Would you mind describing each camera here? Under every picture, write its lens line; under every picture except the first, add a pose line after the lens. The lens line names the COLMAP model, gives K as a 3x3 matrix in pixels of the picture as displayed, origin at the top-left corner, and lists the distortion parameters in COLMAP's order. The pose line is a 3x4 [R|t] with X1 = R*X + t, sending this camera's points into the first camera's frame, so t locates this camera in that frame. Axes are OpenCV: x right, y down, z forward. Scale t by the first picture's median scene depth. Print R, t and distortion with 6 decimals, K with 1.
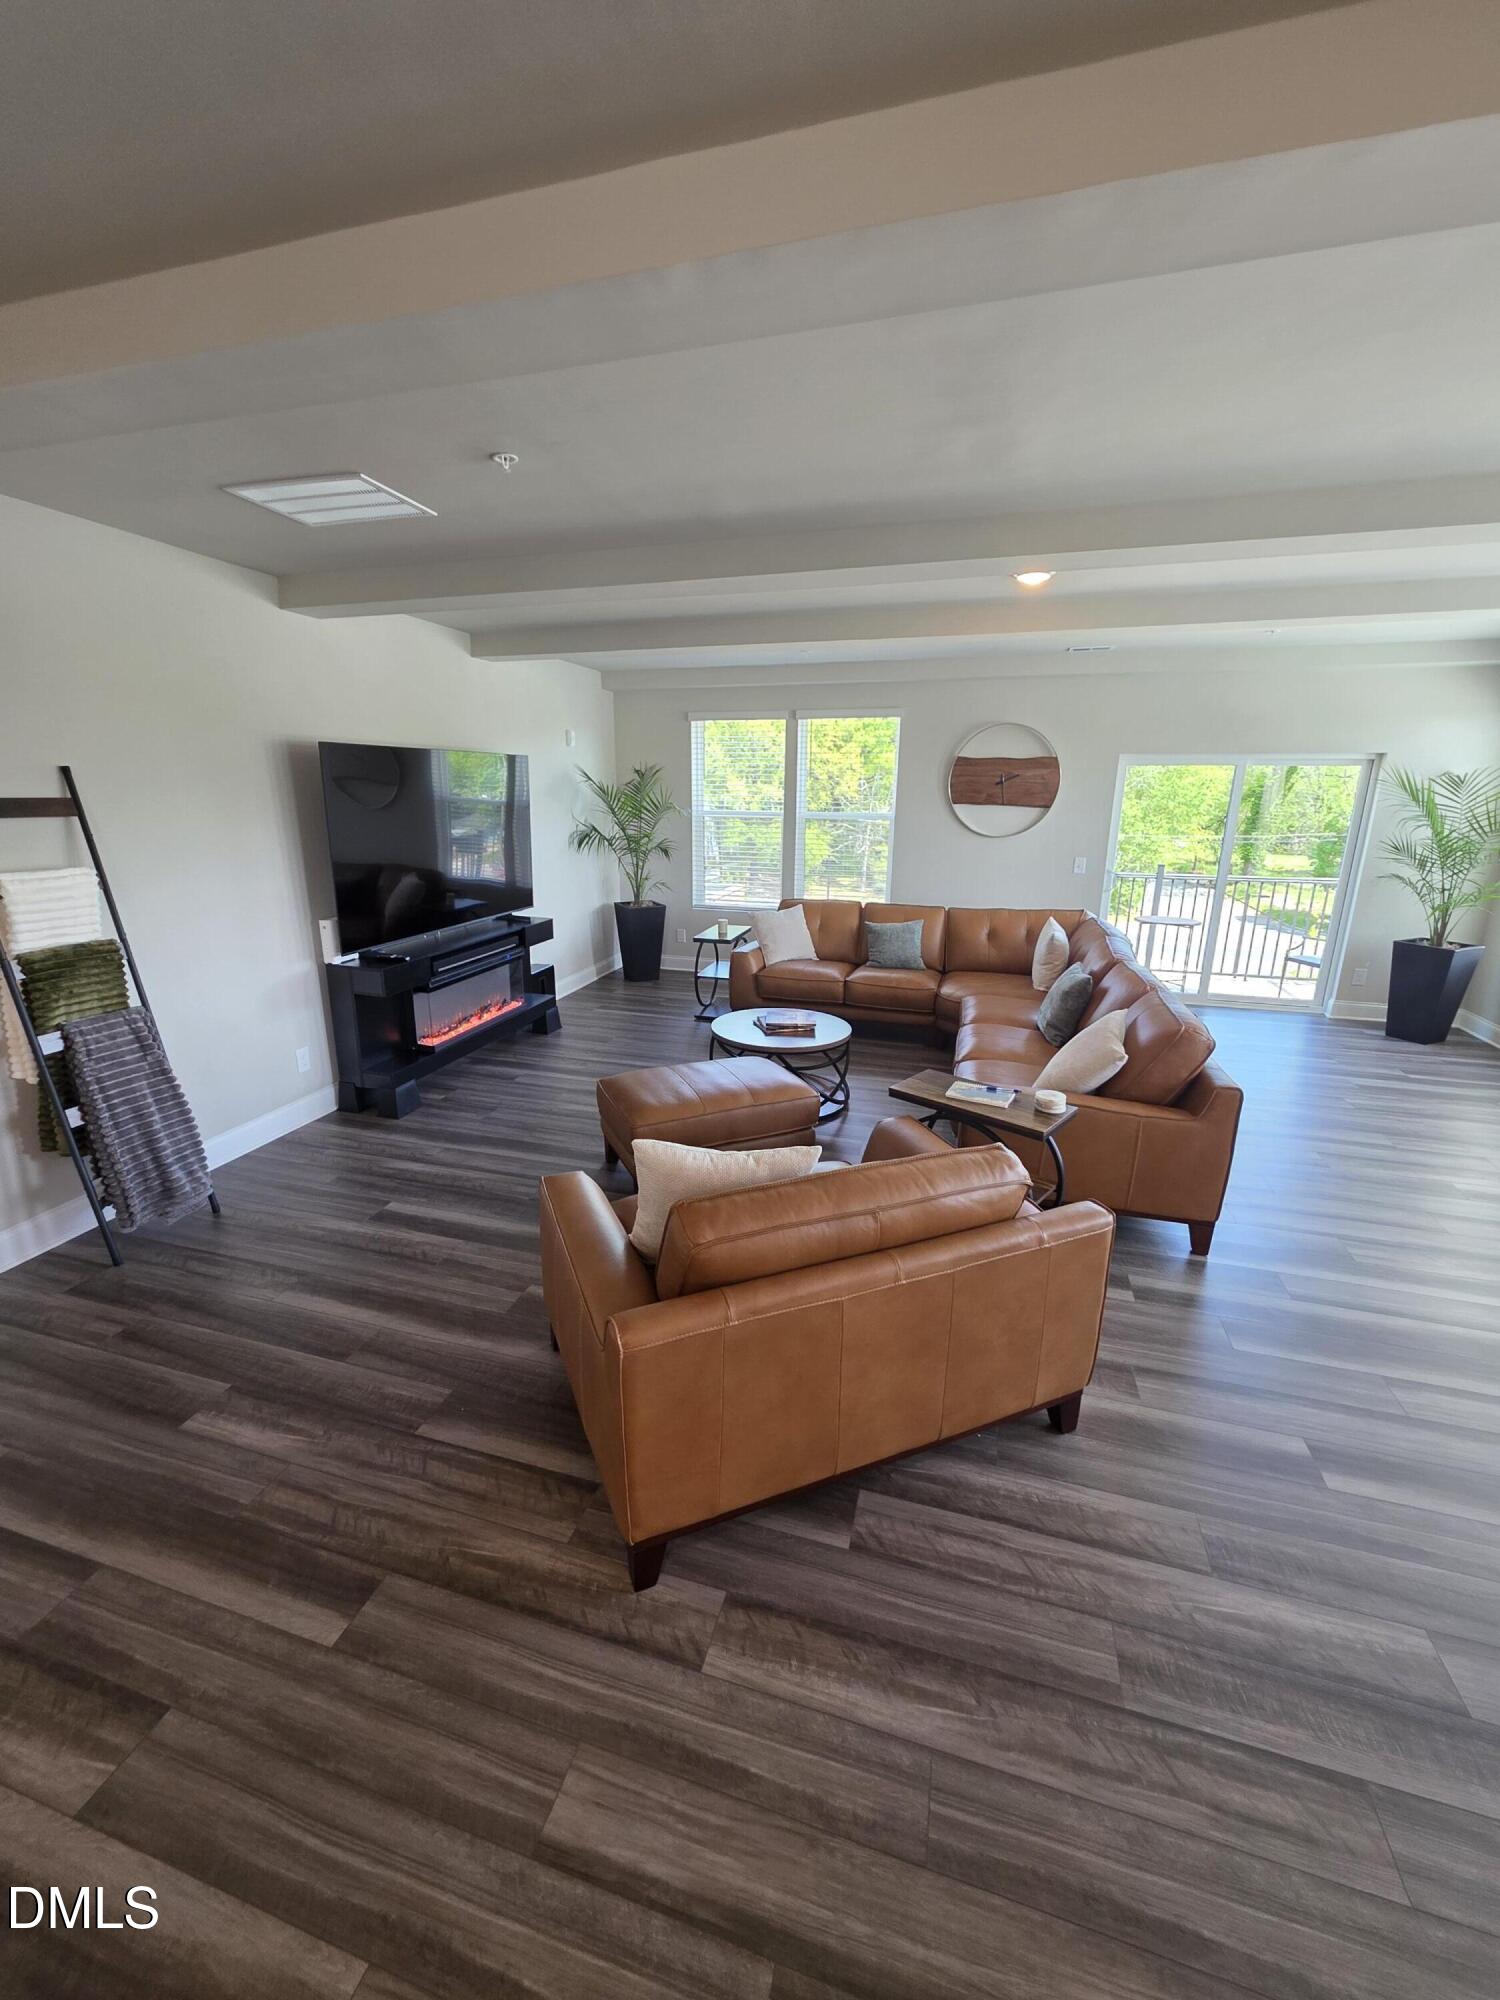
lens RADIAL K [[801.1, 0, 738.9], [0, 801.1, 998.7], [0, 0, 1]] dist [0.000091, -0.000806]
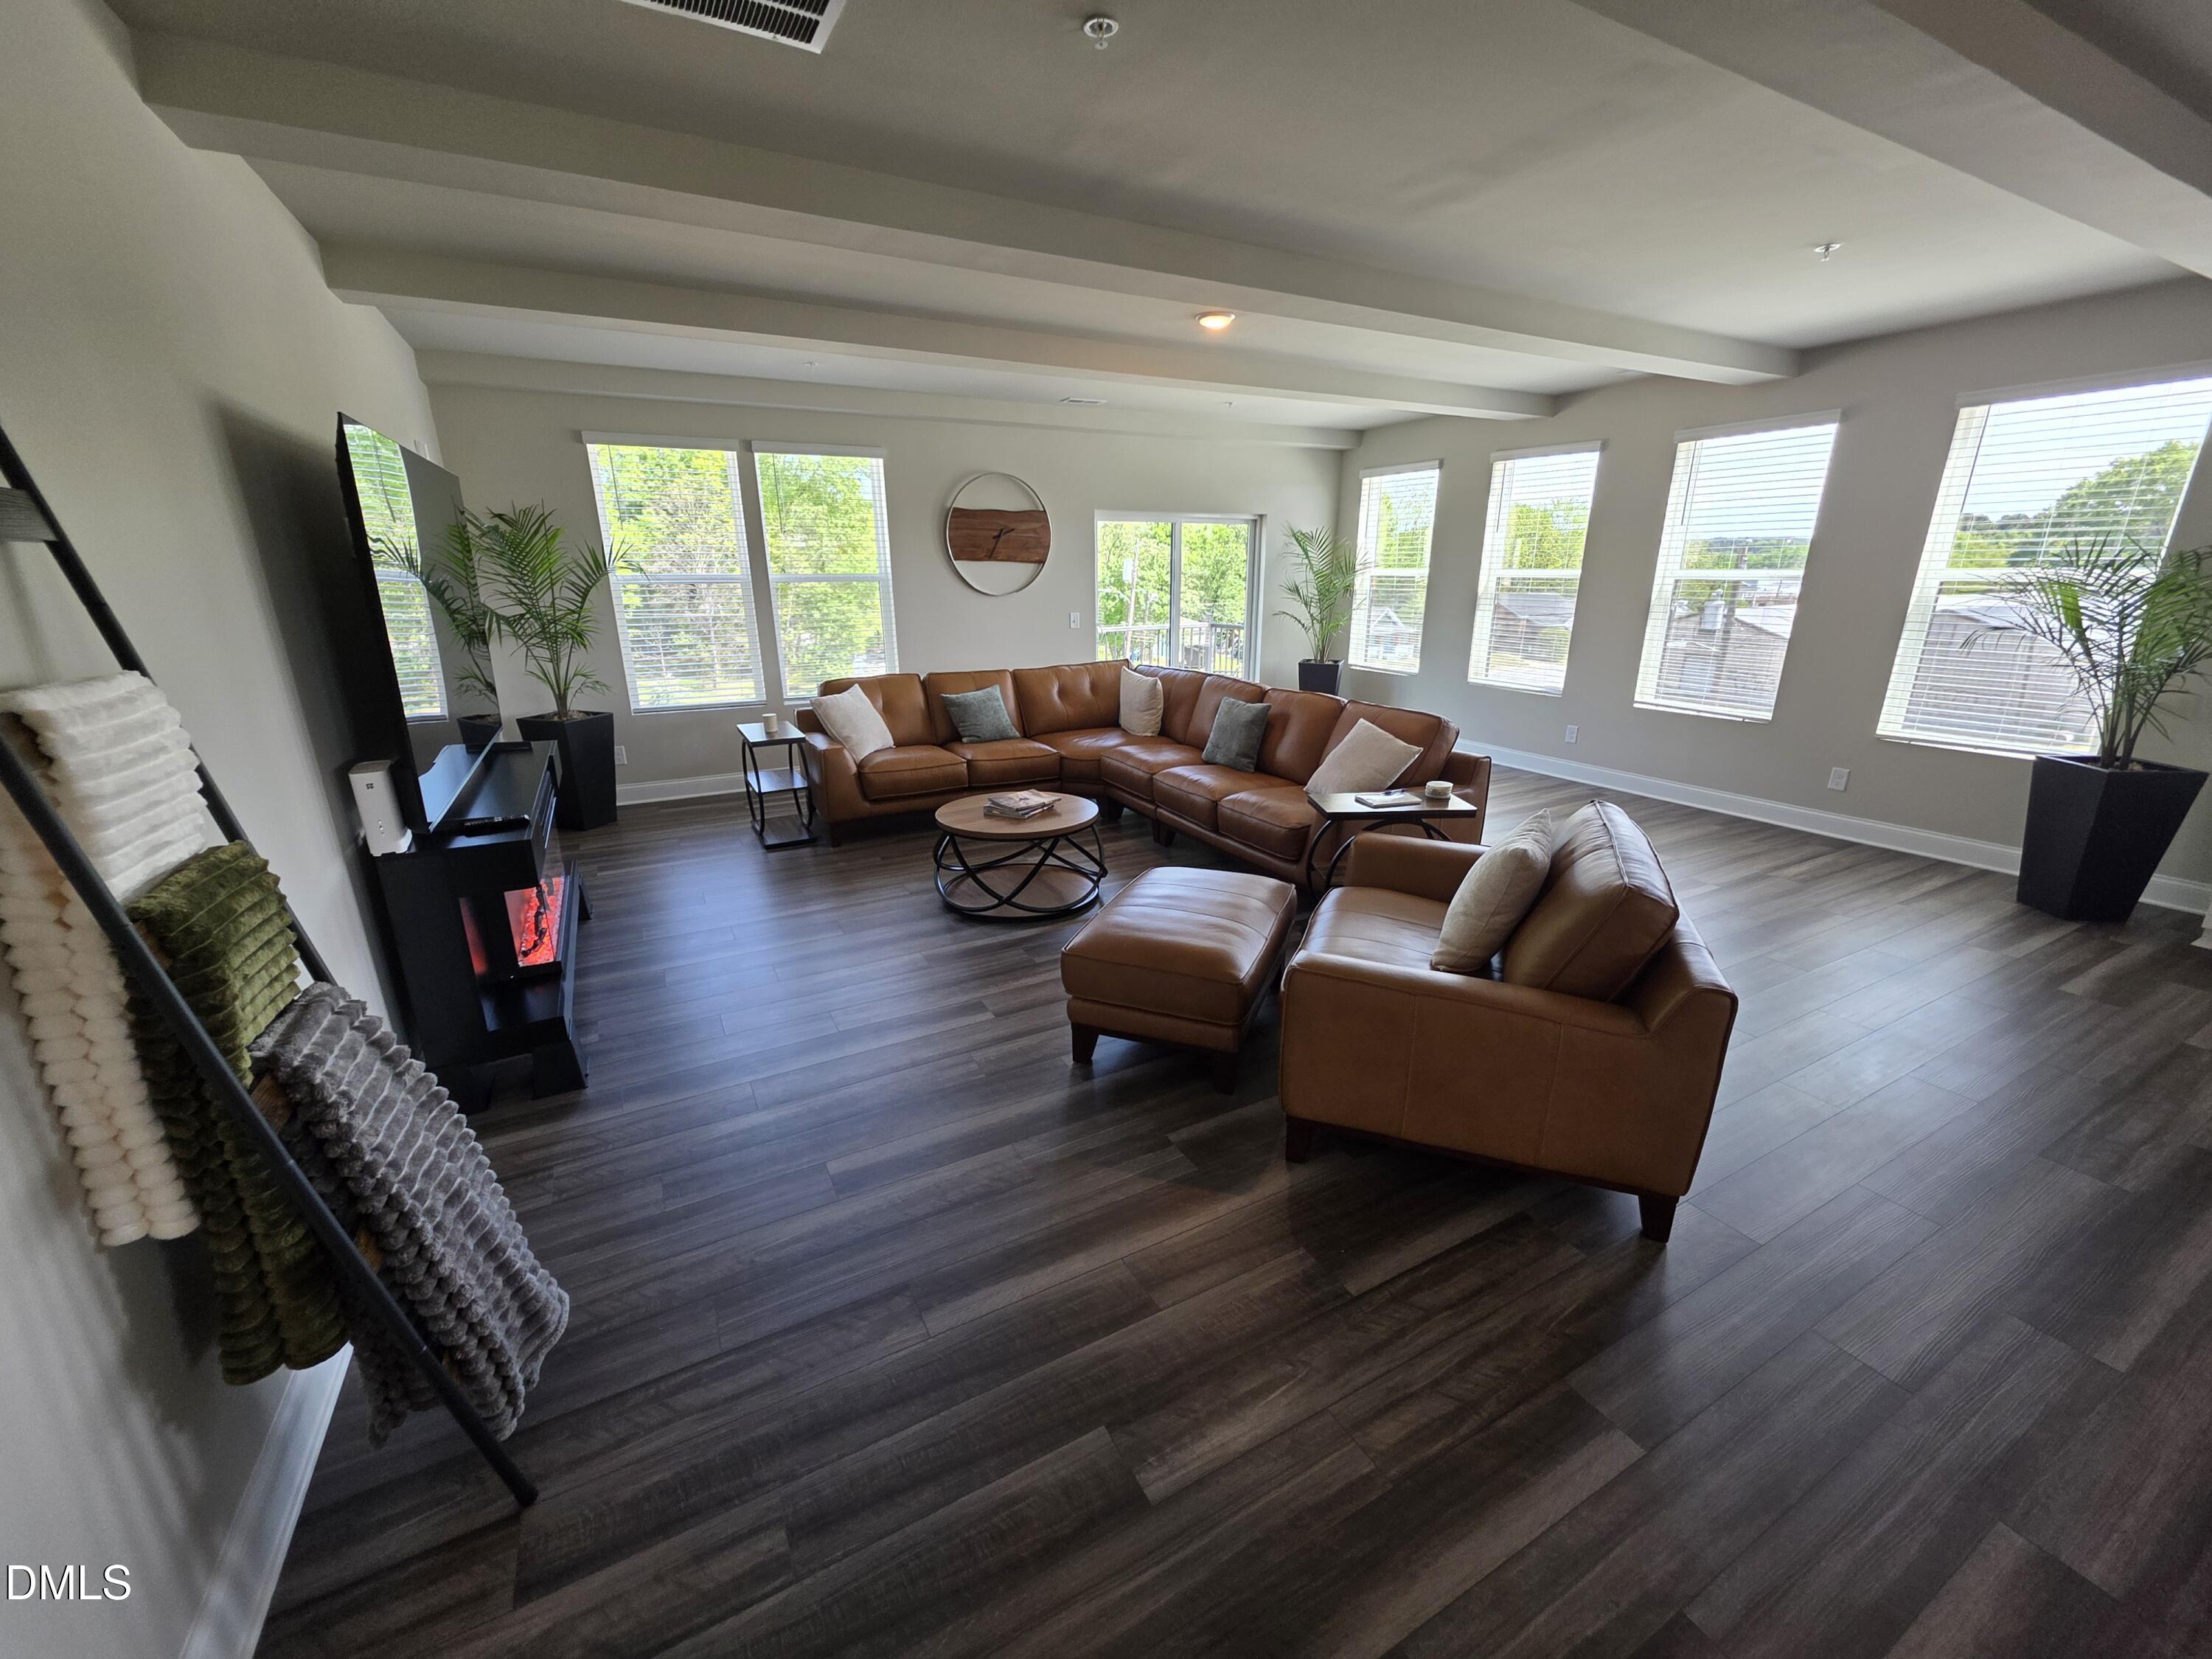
lens RADIAL K [[886.0, 0, 1113.8], [0, 886.0, 832.4], [0, 0, 1]] dist [0.000091, -0.000806]
pose [[0.703977, -0.215336, 0.676791, -0.353566], [0.190601, 0.975253, 0.112041, -0.020020], [-0.684169, 0.050123, 0.727599, 0.160771]]
